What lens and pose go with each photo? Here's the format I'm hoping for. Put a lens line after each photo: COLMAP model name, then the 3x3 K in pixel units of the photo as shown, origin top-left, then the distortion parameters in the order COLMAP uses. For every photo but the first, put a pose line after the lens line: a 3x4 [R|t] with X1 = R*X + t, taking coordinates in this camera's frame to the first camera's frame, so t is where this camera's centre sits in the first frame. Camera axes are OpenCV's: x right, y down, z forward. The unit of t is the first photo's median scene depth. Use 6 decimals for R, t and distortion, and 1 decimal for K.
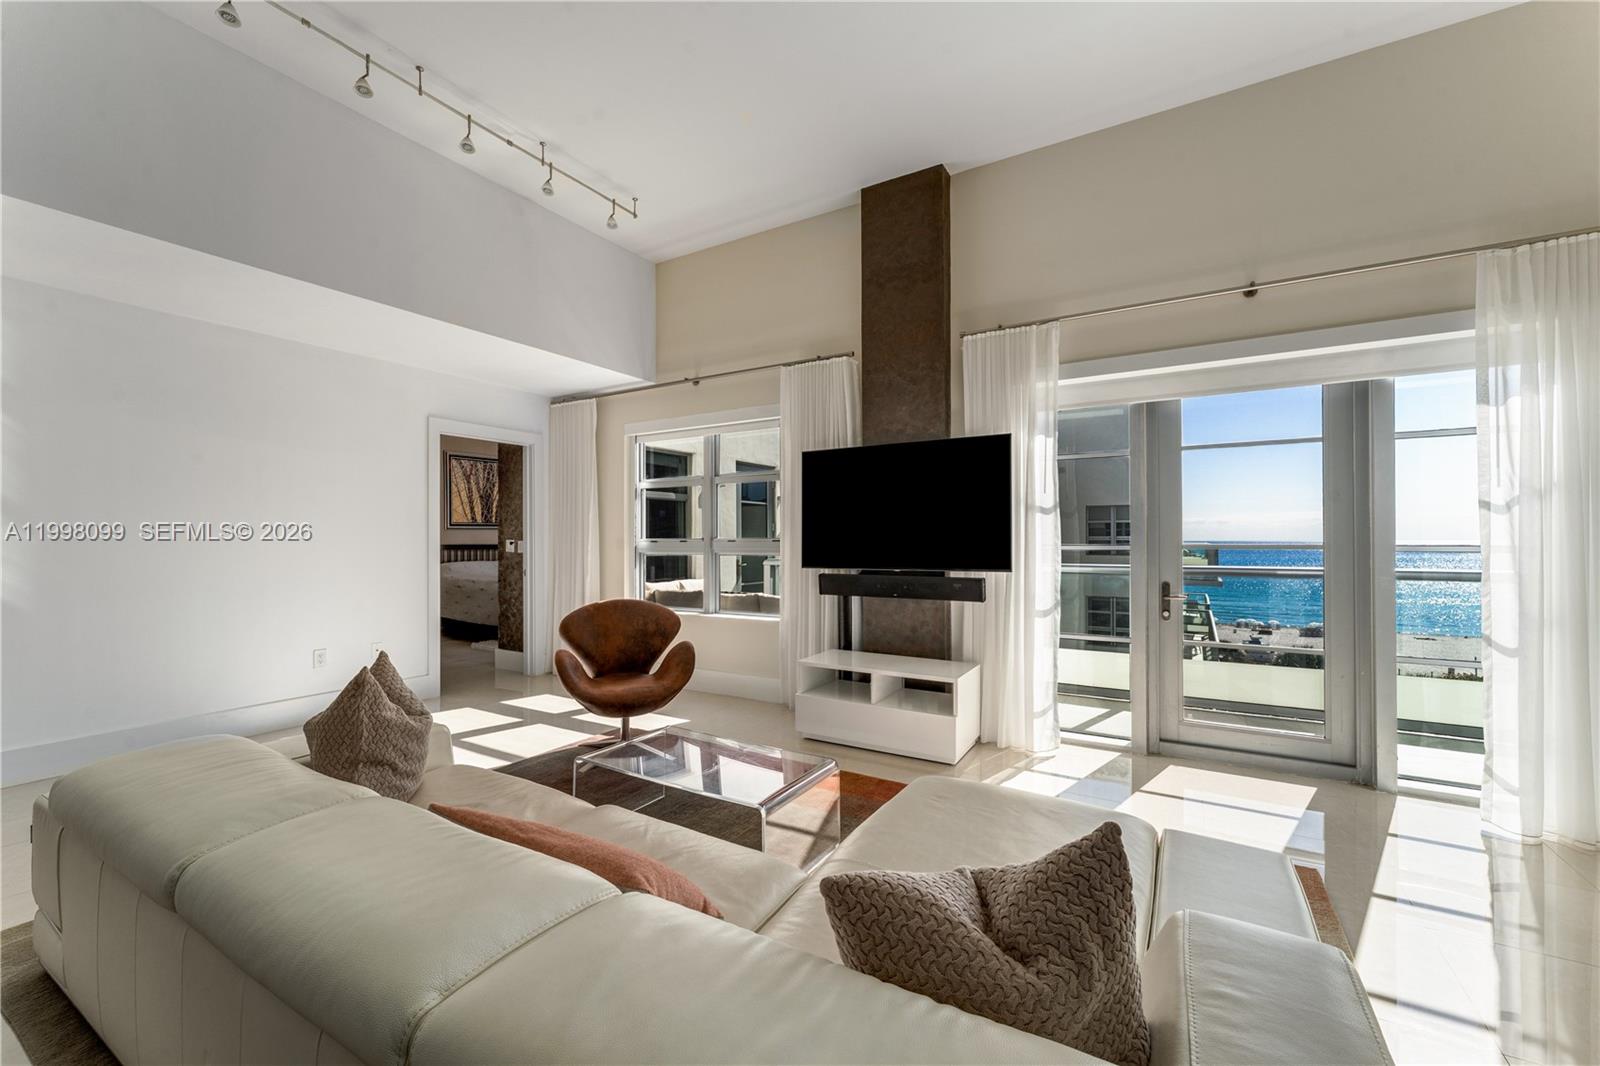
lens RADIAL K [[659.2, 0, 791.1], [0, 659.2, 536.1], [0, 0, 1]] dist [-0.002575, -0.000854]
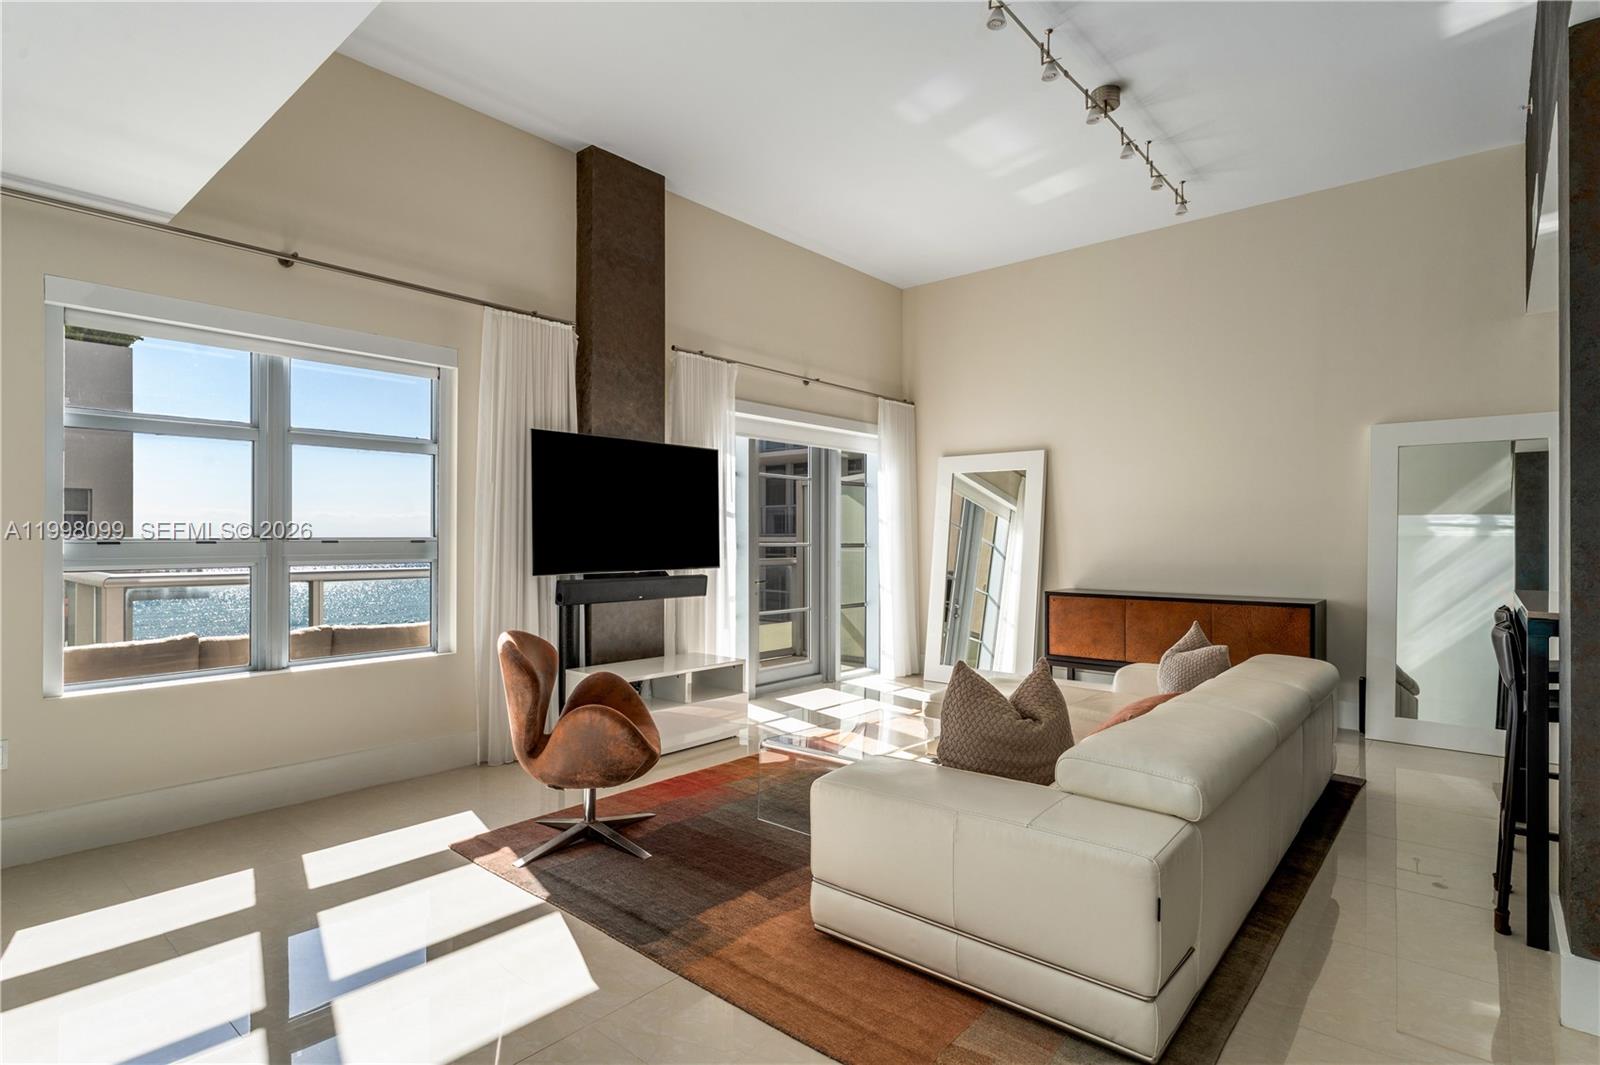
lens RADIAL K [[793.1, 0, 795.5], [0, 793.1, 542.6], [0, 0, 1]] dist [-0.001621, -0.000282]
pose [[0.164741, -0.000847, 0.986336, -0.941006], [-0.005839, 0.999981, 0.001834, 0.005767], [-0.986320, -0.006061, 0.164733, 0.574652]]
